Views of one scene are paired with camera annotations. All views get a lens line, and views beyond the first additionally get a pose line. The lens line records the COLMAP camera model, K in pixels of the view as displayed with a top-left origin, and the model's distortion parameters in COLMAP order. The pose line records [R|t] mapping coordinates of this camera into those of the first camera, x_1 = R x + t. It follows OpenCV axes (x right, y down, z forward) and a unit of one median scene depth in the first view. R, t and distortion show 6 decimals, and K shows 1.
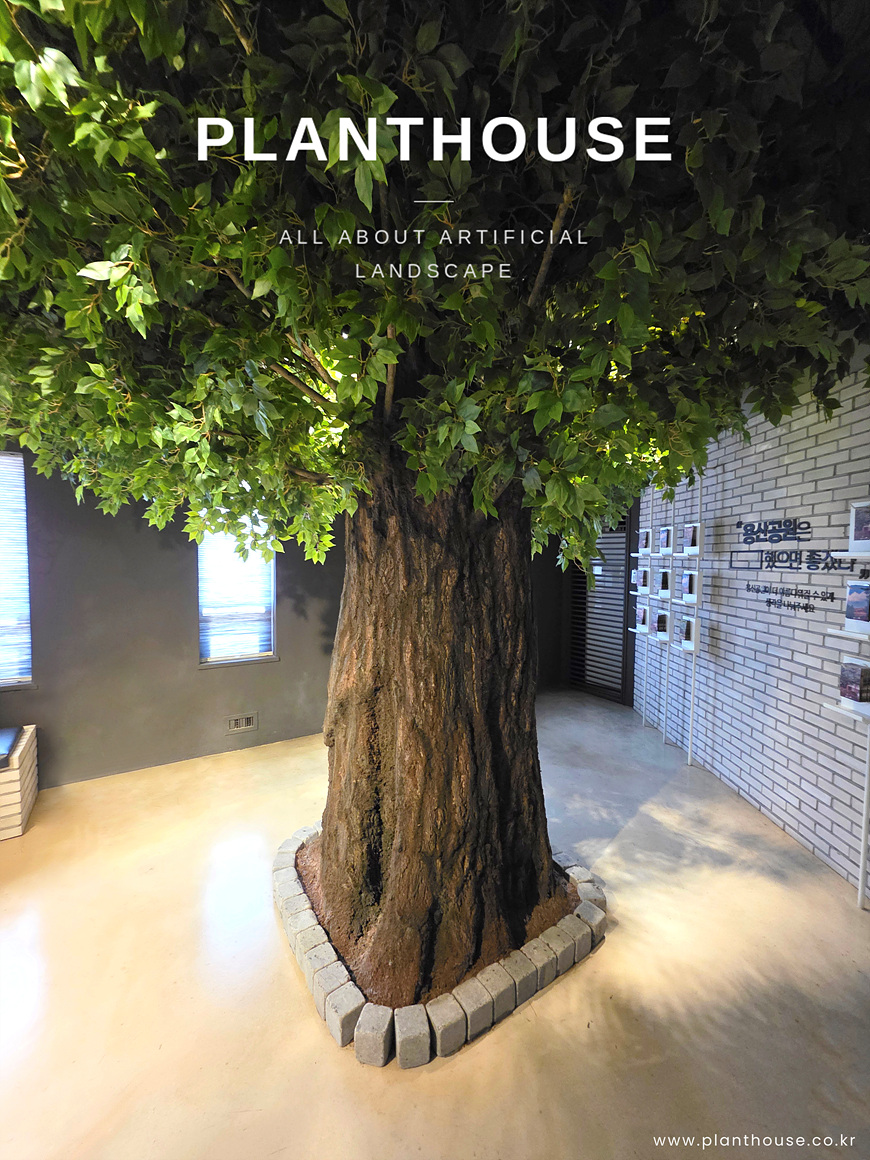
lens RADIAL K [[463.3, 0, 432.8], [0, 463.3, 576.6], [0, 0, 1]] dist [-0.001666, 0.000732]
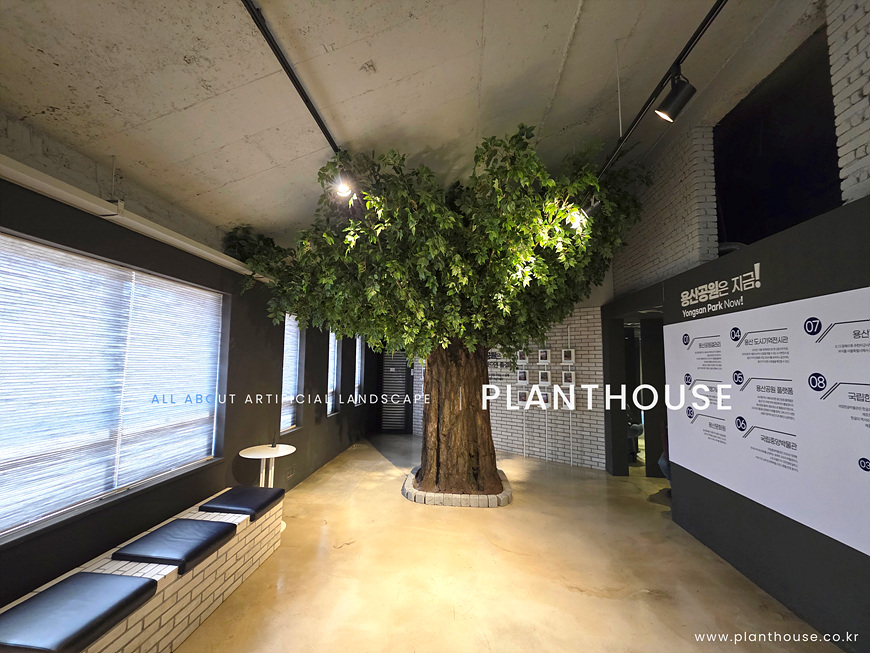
lens RADIAL K [[347.4, 0, 430.3], [0, 347.4, 323.4], [0, 0, 1]] dist [-0.001666, 0.000732]
pose [[0.617304, 0.085673, 0.782046, -2.123617], [0.033231, 0.990326, -0.134721, -0.014340], [-0.786023, 0.109152, 0.608485, -0.277797]]
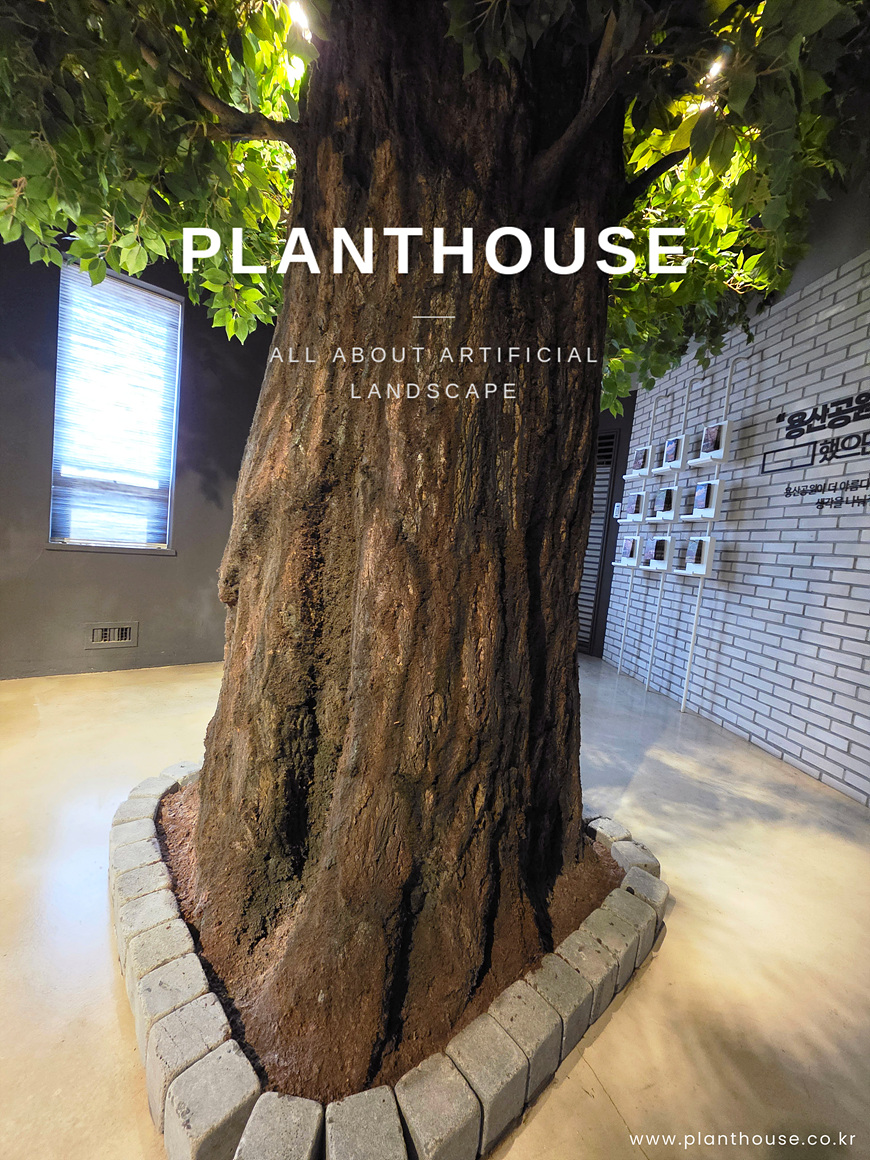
lens RADIAL K [[463.3, 0, 434.5], [0, 463.3, 573.5], [0, 0, 1]] dist [-0.001666, 0.000732]
pose [[0.986354, 0.077440, 0.145288, -0.067183], [-0.082067, 0.996285, 0.026118, 0.319293], [-0.142726, -0.037684, 0.989045, 0.446099]]
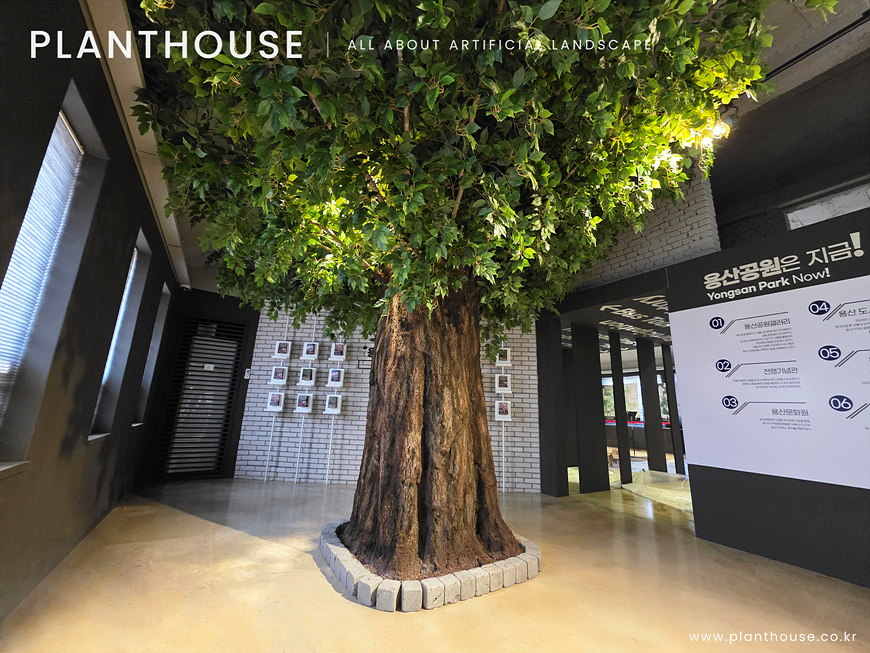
lens RADIAL K [[347.4, 0, 434.2], [0, 347.4, 324.1], [0, 0, 1]] dist [-0.001666, 0.000732]
pose [[0.016827, 0.224382, 0.974356, -1.491247], [0.006603, 0.974448, -0.224517, 0.232863], [-0.999837, 0.010212, 0.014915, 1.104594]]
